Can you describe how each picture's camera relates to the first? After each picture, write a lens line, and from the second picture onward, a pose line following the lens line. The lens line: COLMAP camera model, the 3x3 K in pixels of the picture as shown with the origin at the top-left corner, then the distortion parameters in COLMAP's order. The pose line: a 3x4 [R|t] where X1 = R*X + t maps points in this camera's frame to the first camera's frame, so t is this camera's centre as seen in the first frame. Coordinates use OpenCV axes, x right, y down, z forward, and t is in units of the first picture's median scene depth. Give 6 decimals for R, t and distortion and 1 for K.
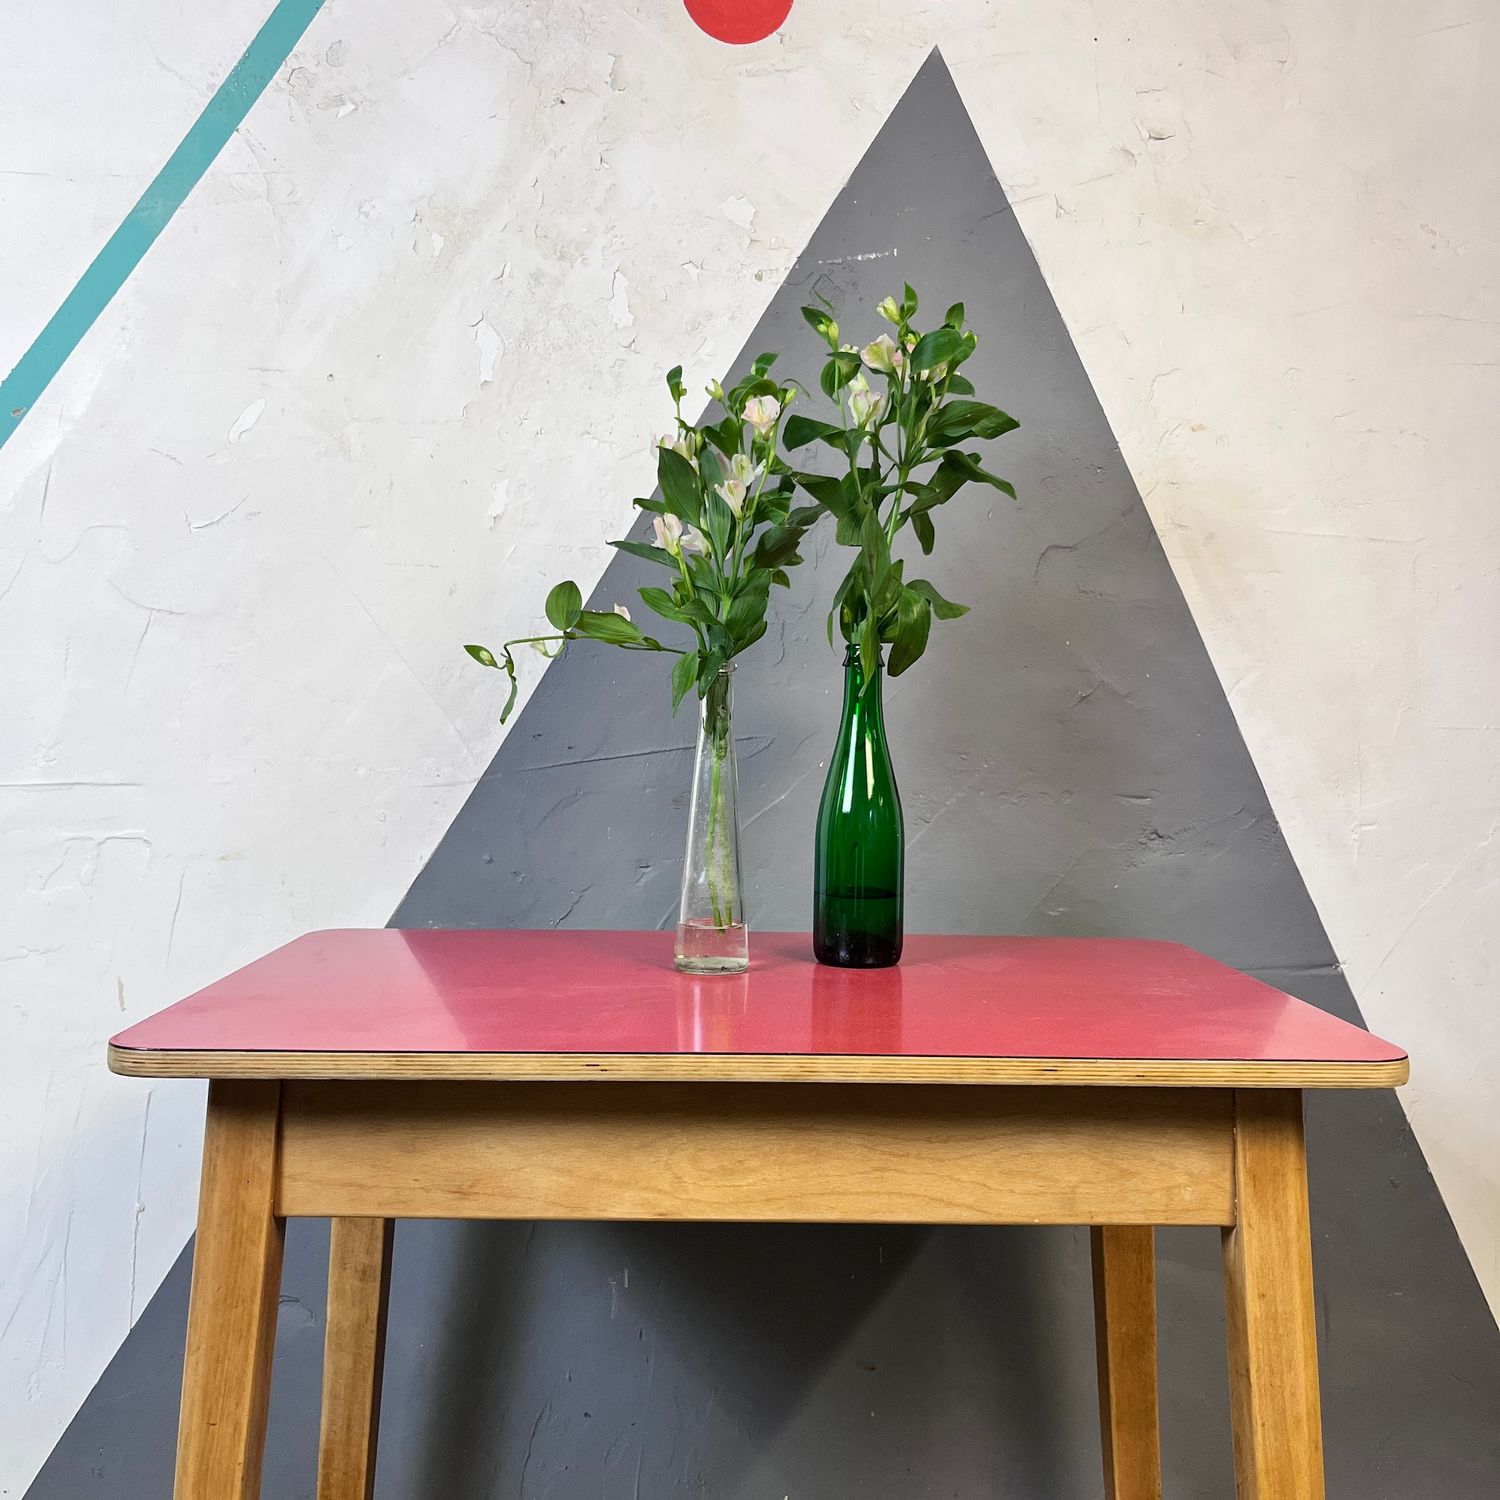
lens RADIAL K [[1526.8, 0, 762.8], [0, 1526.8, 755.5], [0, 0, 1]] dist [0.017293, 0.000000]
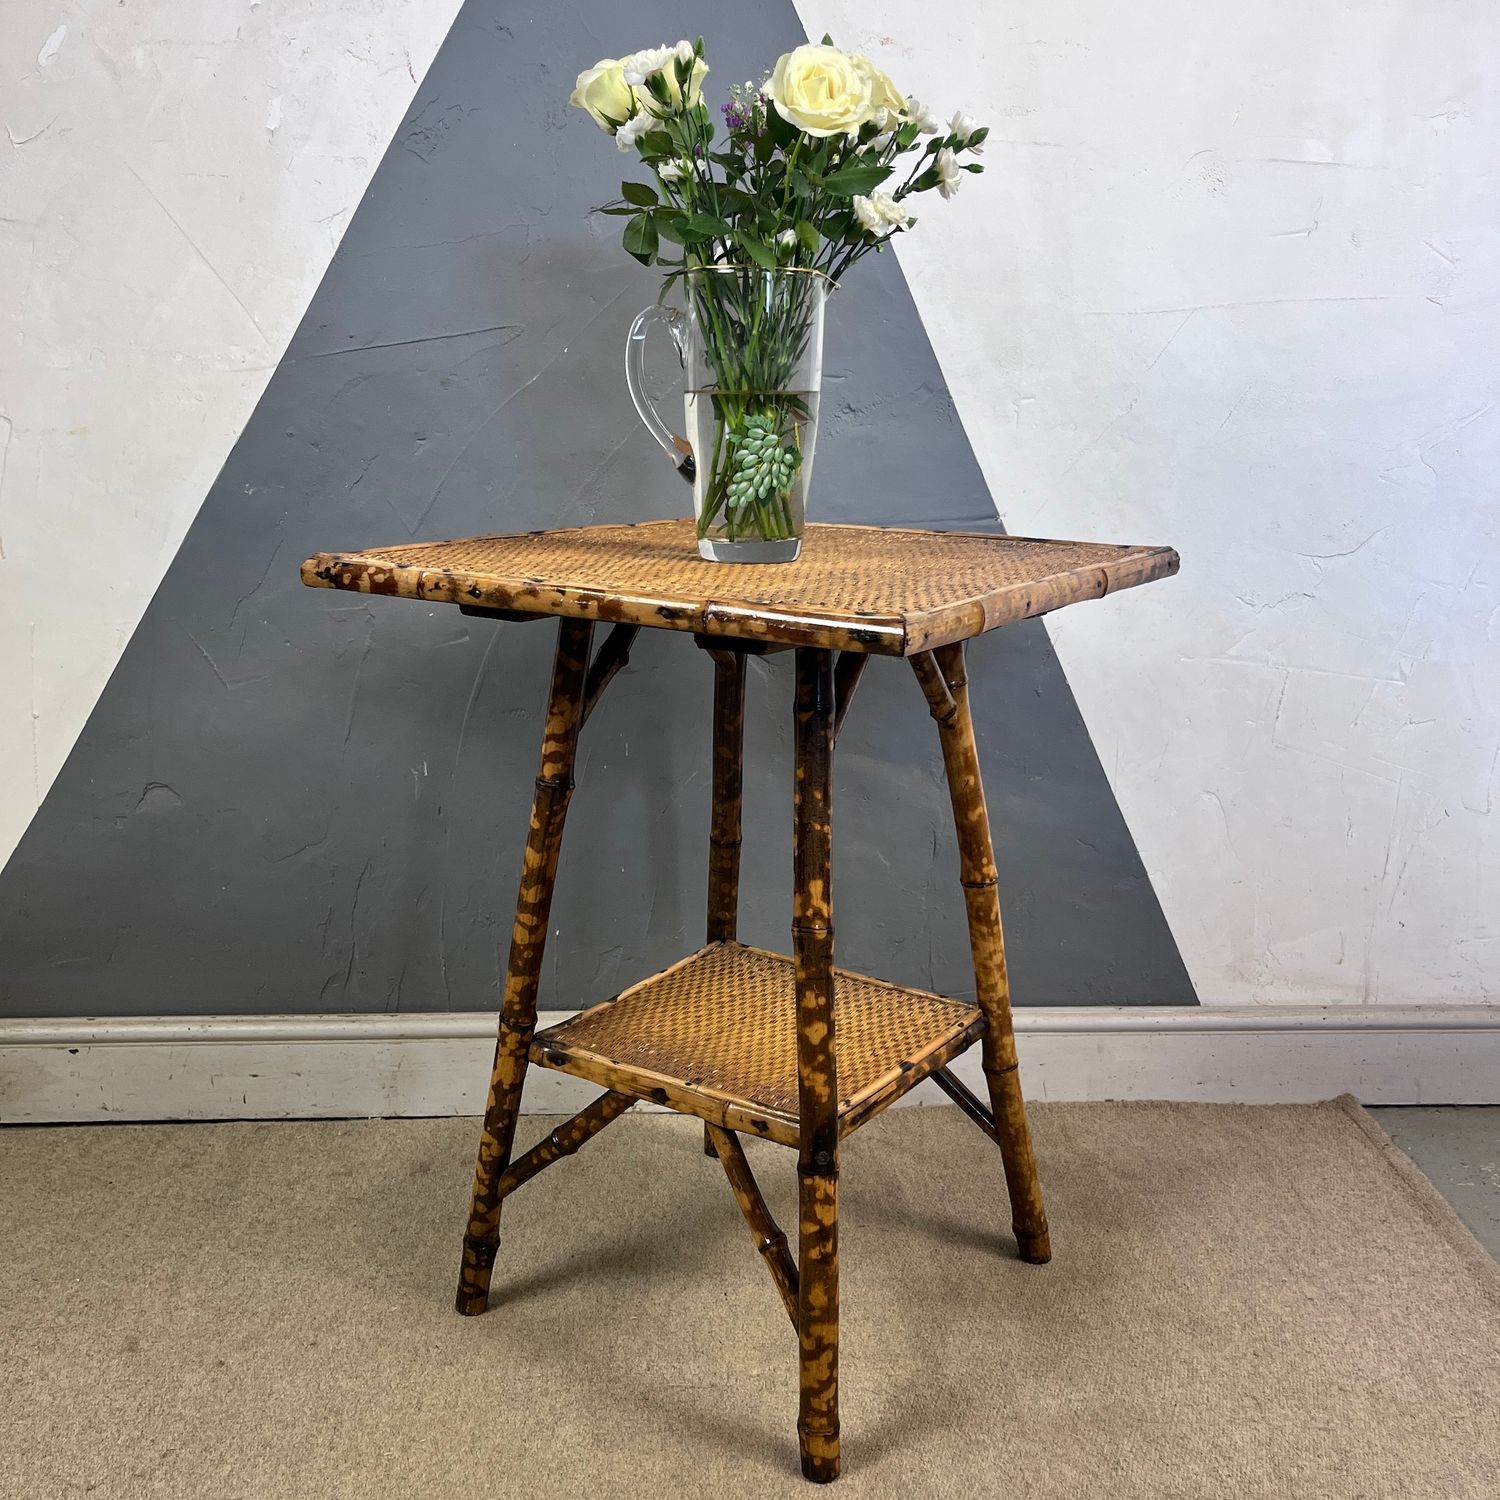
lens RADIAL K [[1526.8, 0, 769.8], [0, 1526.8, 751.7], [0, 0, 1]] dist [0.017293, 0.000000]
pose [[0.999887, -0.007447, -0.013066, 0.213887], [0.009996, 0.978210, 0.207376, 0.067495], [0.011237, -0.207483, 0.978174, -0.235364]]
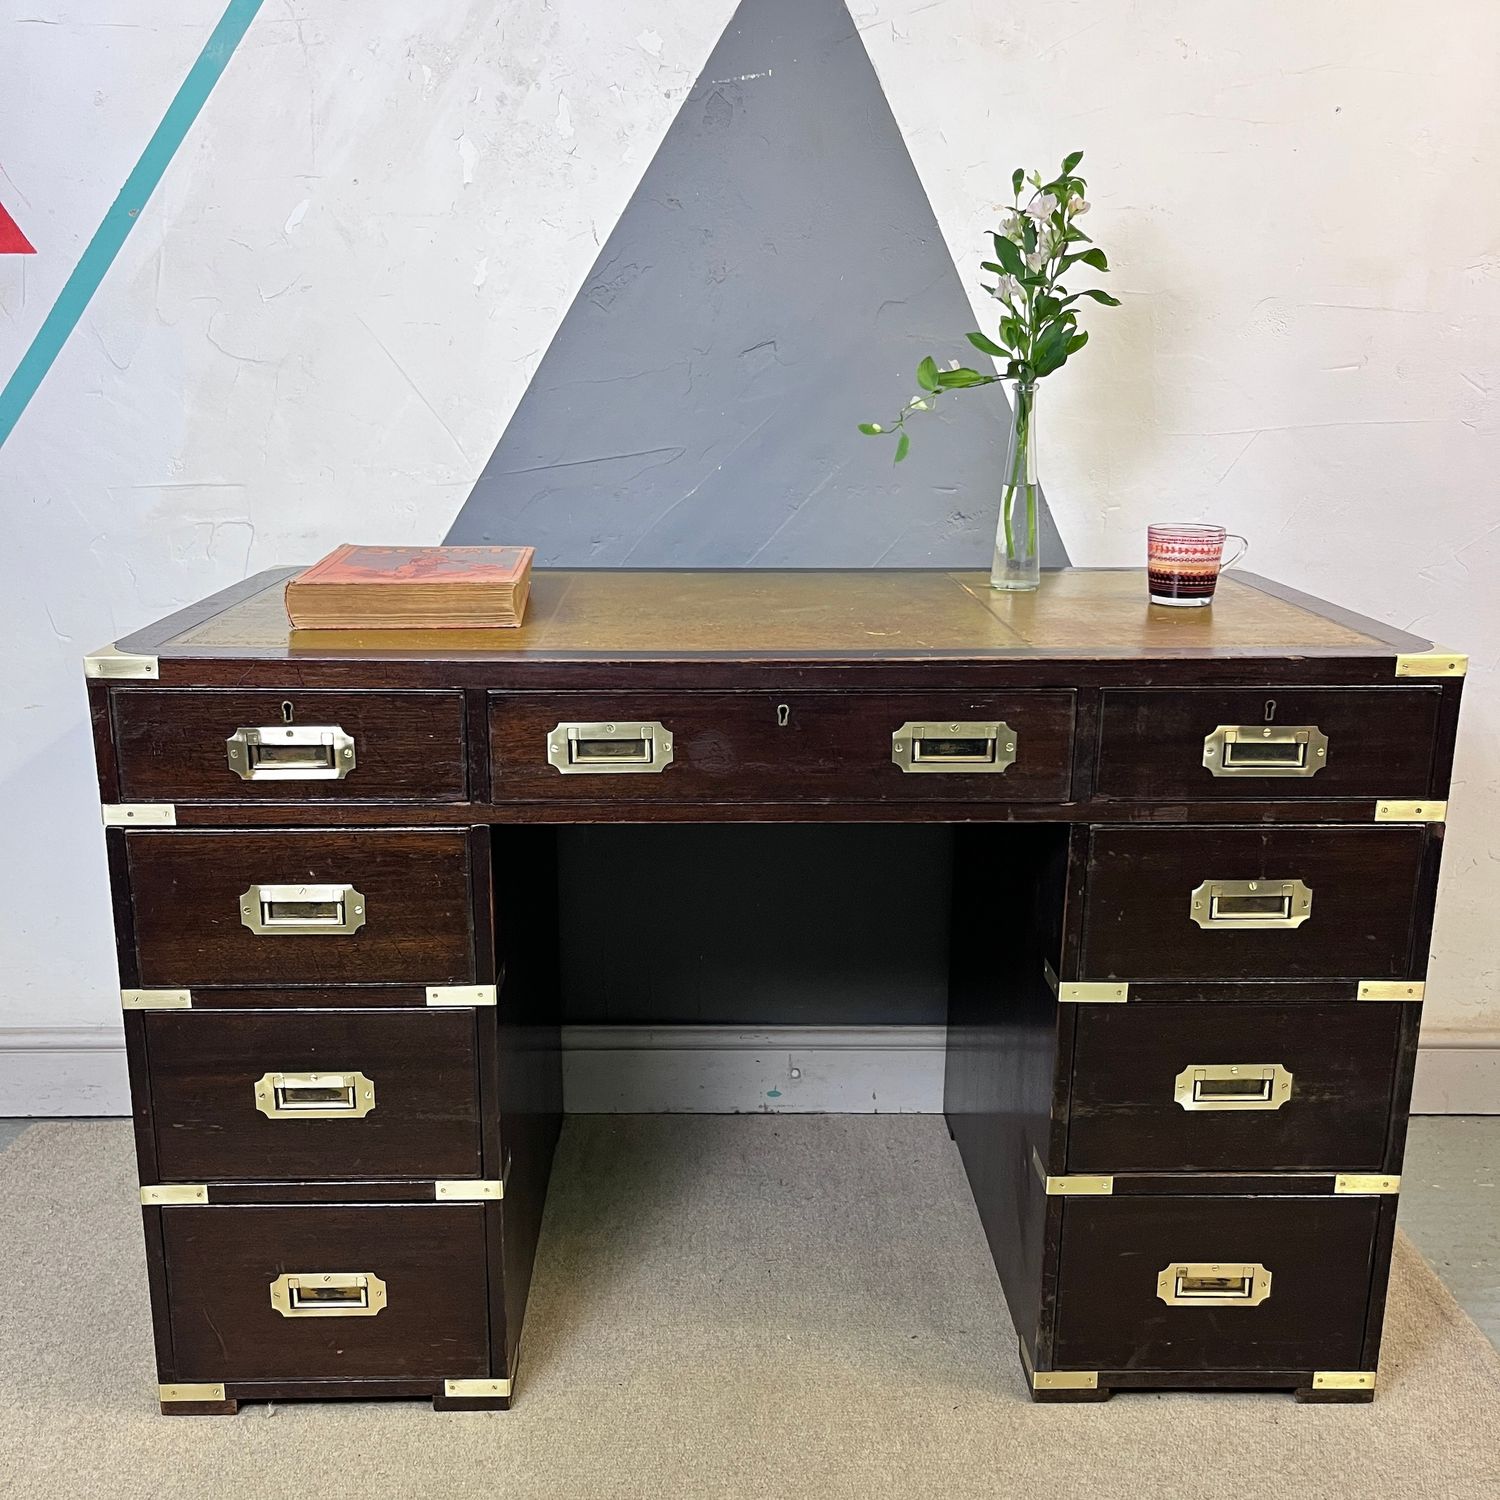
lens RADIAL K [[1526.8, 0, 740.7], [0, 1526.8, 749.6], [0, 0, 1]] dist [0.017293, 0.000000]
pose [[0.999279, -0.001623, -0.037933, 0.111952], [0.009974, 0.975215, 0.221033, -0.051199], [0.036634, -0.221252, 0.974528, -0.428876]]
